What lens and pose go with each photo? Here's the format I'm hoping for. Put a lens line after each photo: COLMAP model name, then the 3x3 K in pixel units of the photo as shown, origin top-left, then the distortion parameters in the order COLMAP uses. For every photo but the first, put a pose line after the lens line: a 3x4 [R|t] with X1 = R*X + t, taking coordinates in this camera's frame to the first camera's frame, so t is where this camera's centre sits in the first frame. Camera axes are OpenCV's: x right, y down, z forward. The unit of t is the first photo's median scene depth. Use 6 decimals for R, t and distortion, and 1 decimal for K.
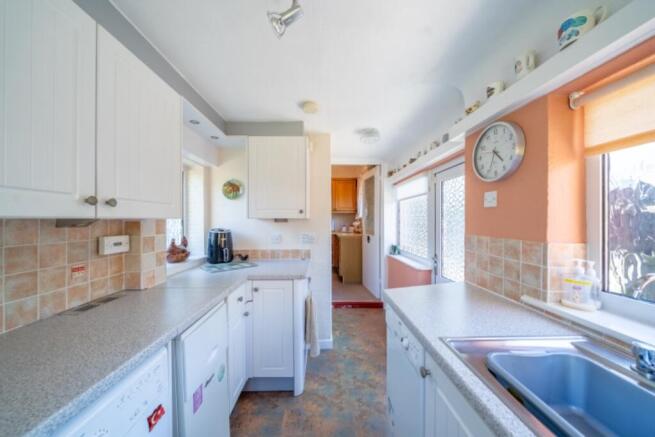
lens RADIAL K [[226.5, 0, 325.8], [0, 226.5, 218.7], [0, 0, 1]] dist [-0.008281, 0.000031]
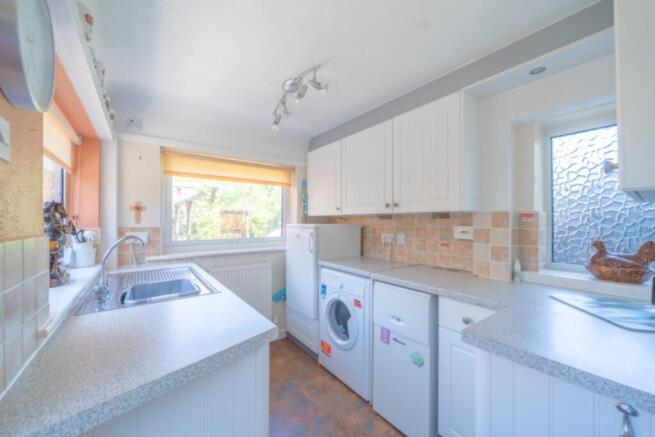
lens RADIAL K [[246.9, 0, 327.5], [0, 246.9, 218.5], [0, 0, 1]] dist [0.000105, 0.000004]
pose [[-0.817207, -0.004559, -0.576327, 0.594414], [0.004127, 0.999897, -0.013762, 0.056845], [0.576330, -0.013625, -0.817103, 1.925874]]
